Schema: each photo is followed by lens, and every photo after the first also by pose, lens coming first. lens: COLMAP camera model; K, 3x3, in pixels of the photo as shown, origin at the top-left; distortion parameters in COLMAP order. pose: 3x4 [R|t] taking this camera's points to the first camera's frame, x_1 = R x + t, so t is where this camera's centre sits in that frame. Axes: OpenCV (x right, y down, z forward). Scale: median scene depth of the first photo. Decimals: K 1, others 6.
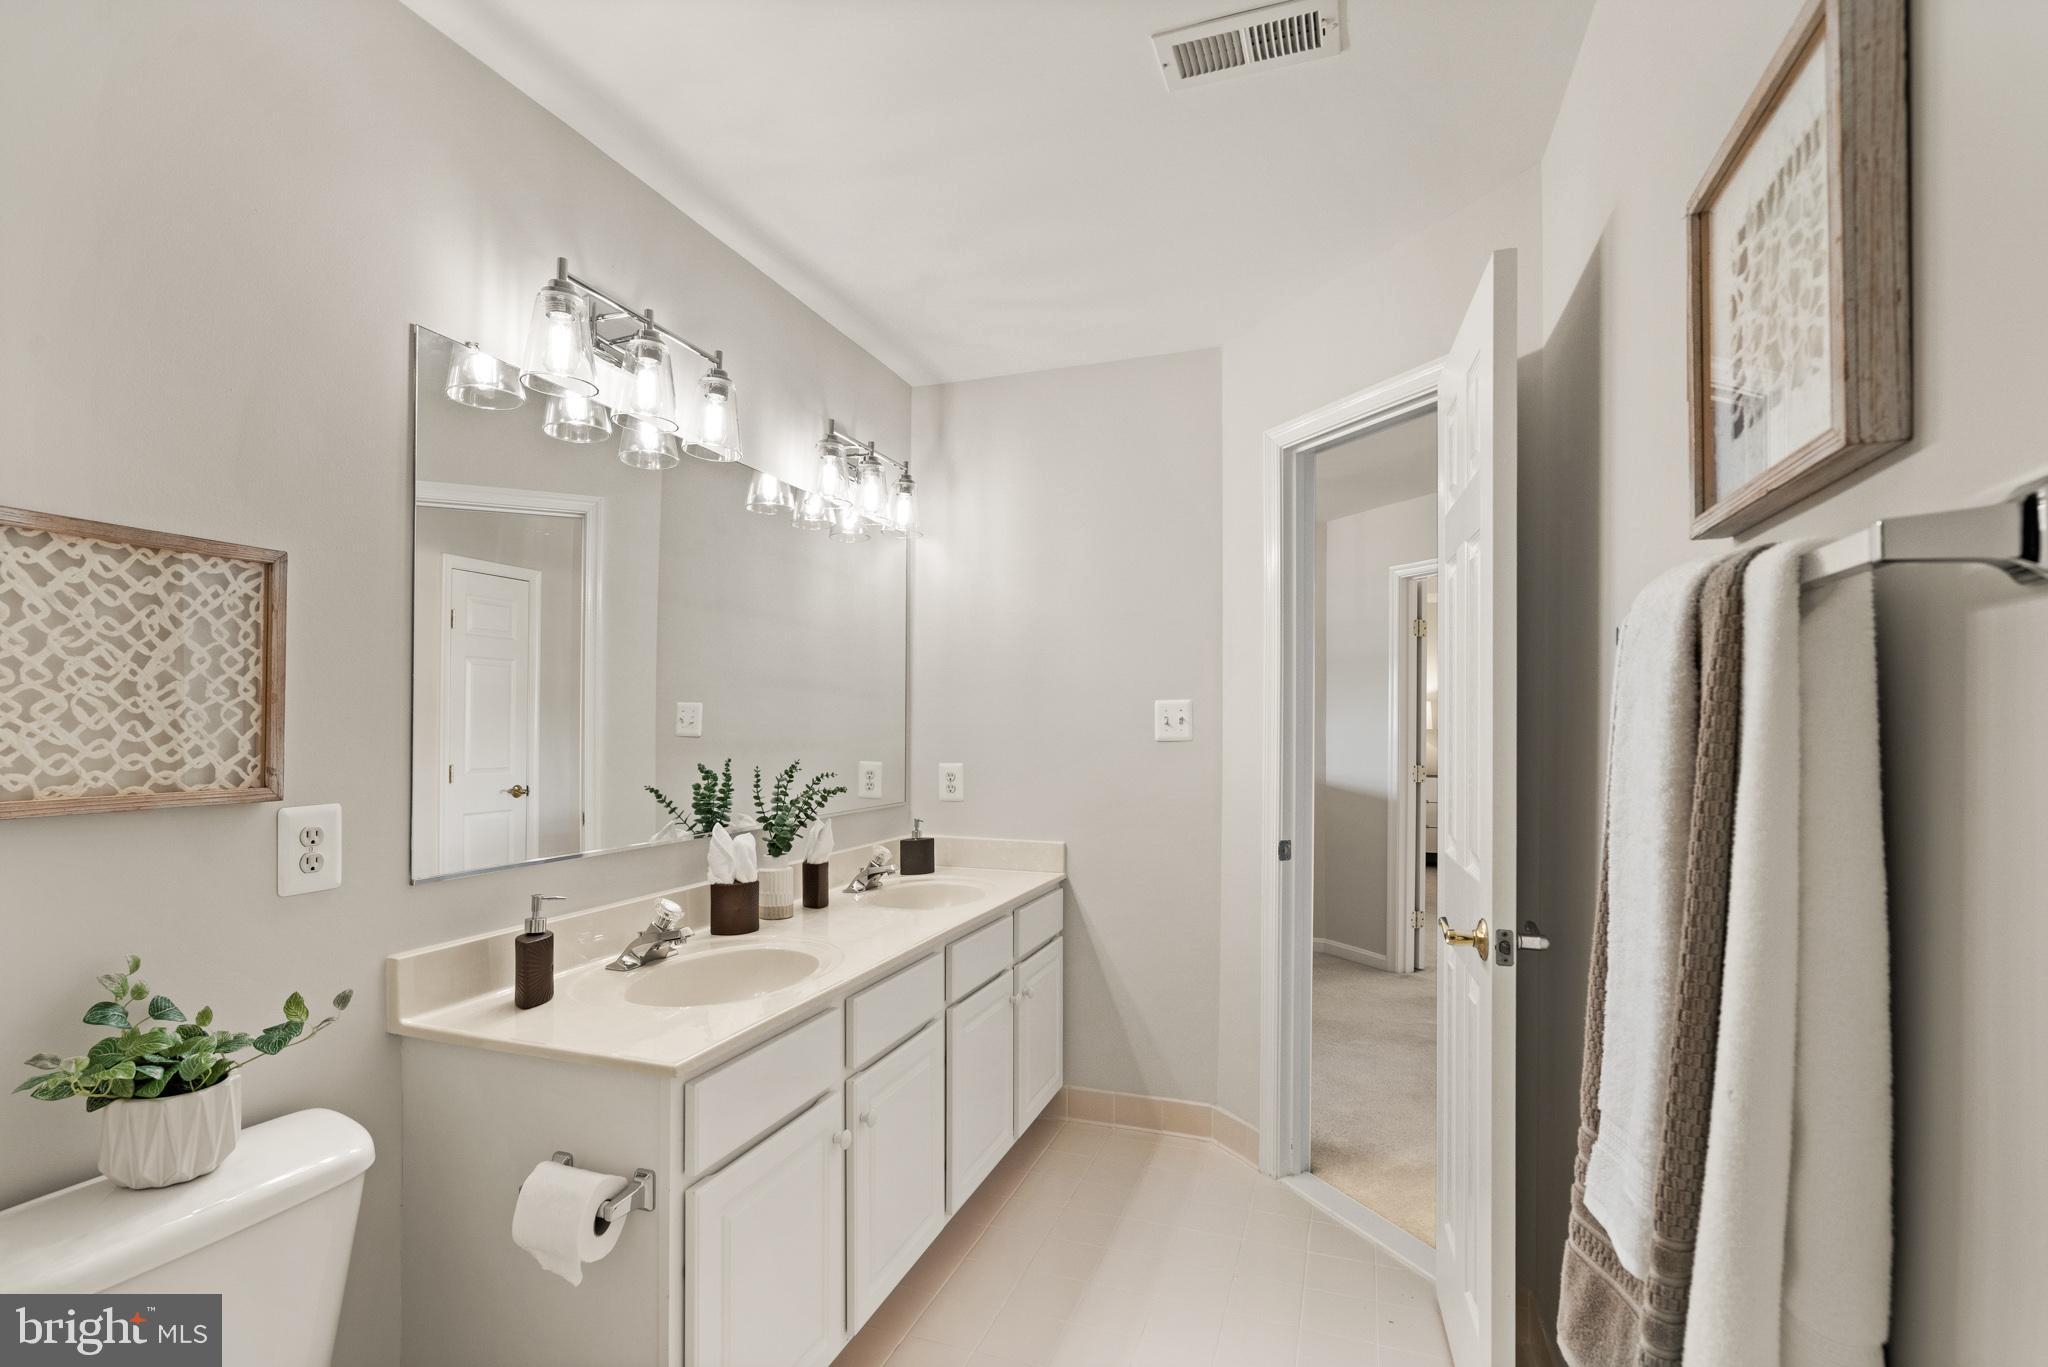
lens RADIAL K [[935.7, 0, 1030.2], [0, 935.7, 722.9], [0, 0, 1]] dist [0.000518, -0.000292]
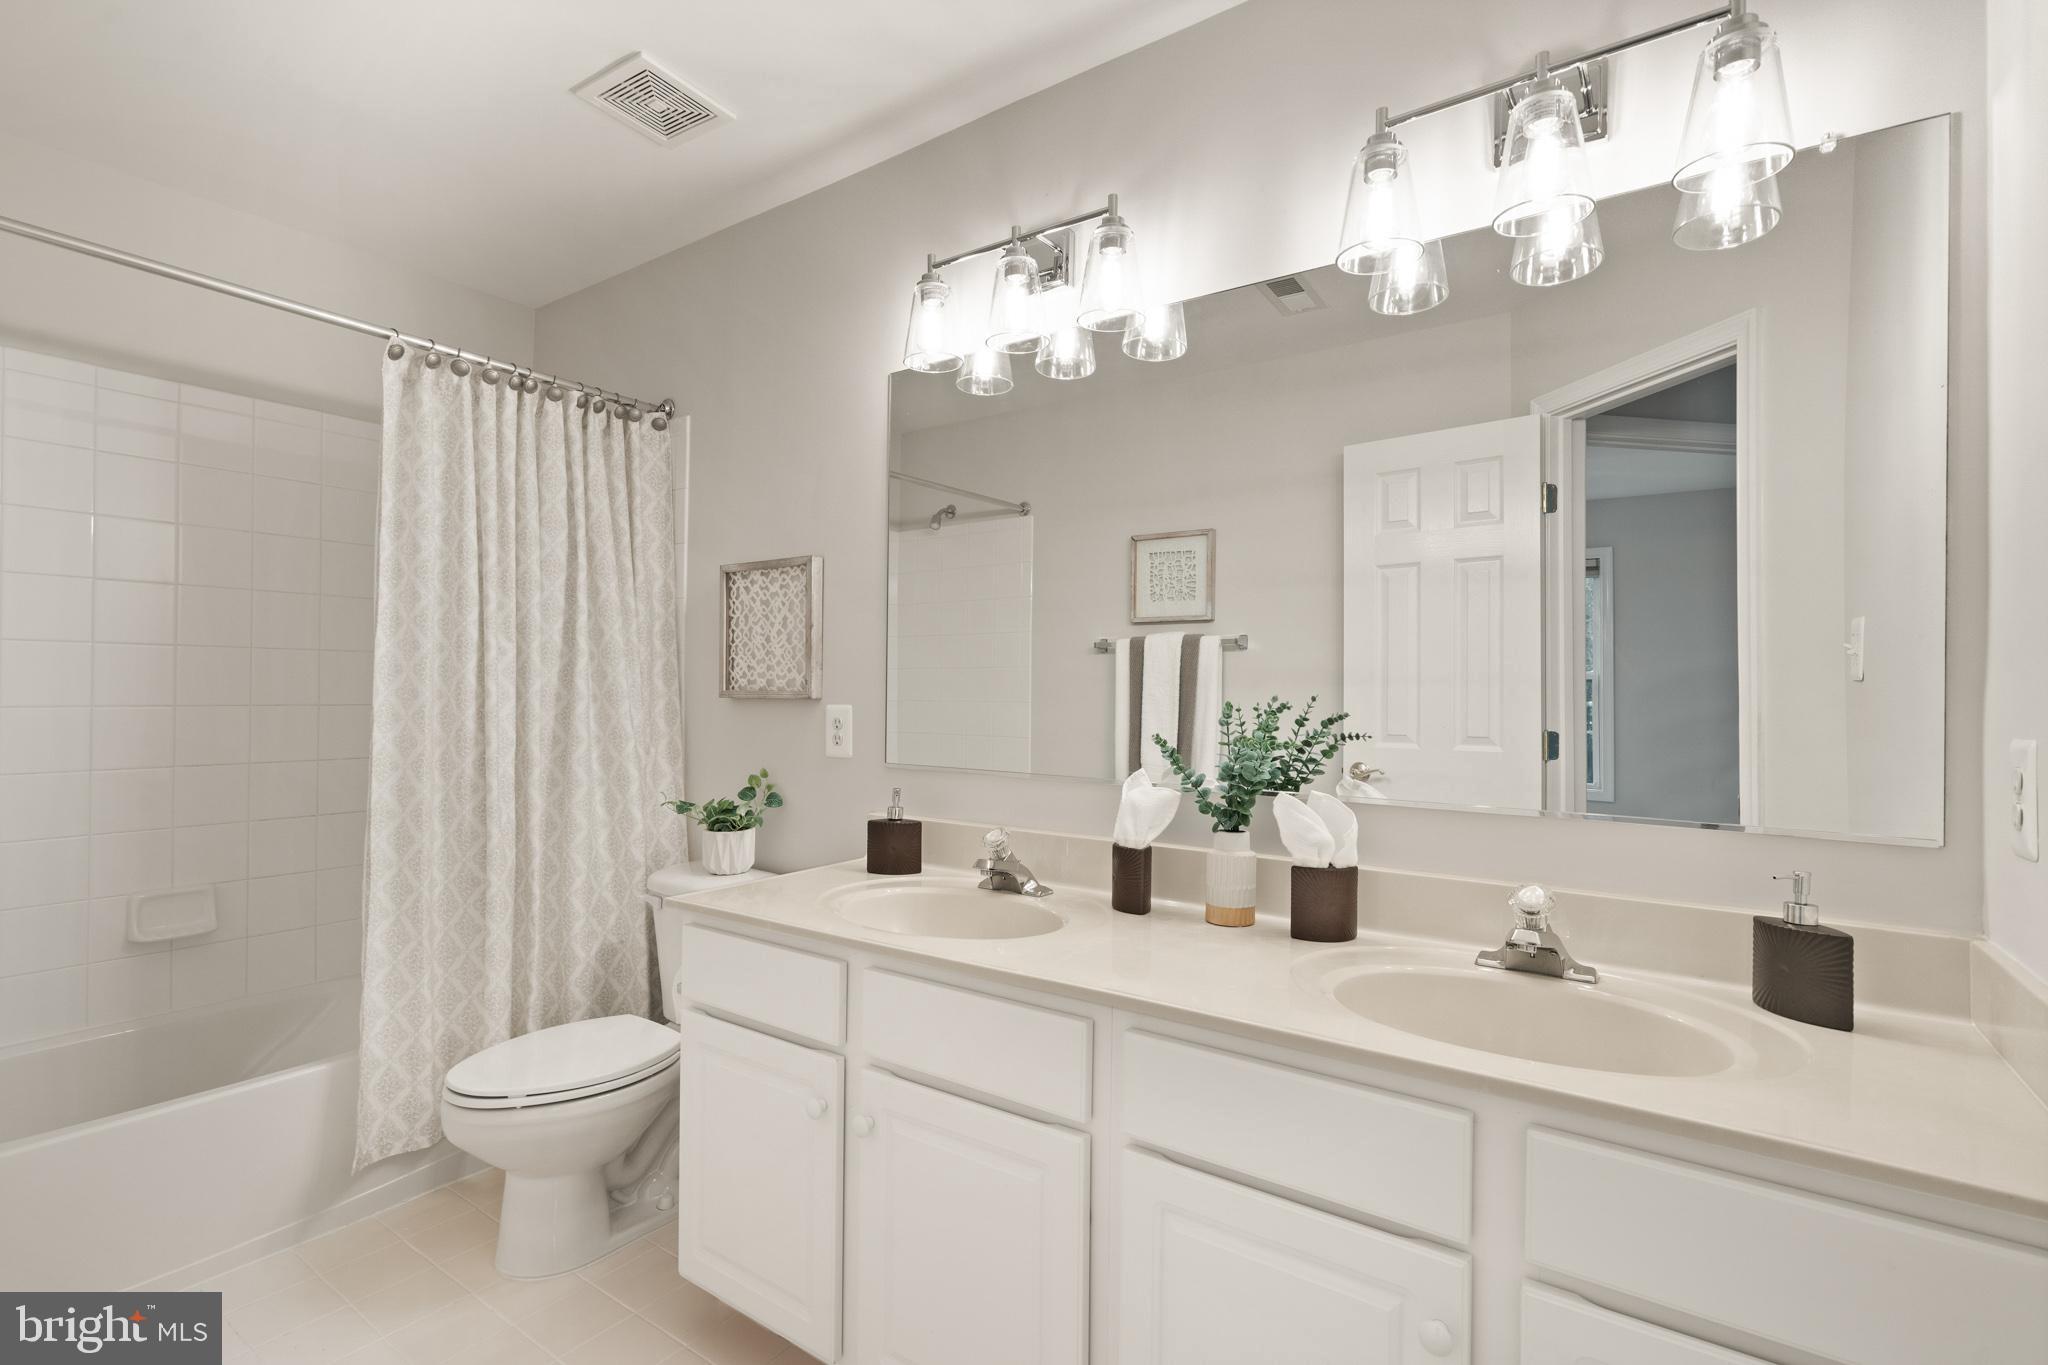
lens RADIAL K [[950.5, 0, 1014.7], [0, 950.5, 686.7], [0, 0, 1]] dist [0.001058, 0.000083]
pose [[-0.261783, -0.000345, -0.965127, 0.880642], [-0.006536, 0.999978, 0.001415, 0.059531], [0.965105, 0.006678, -0.261780, 2.001985]]
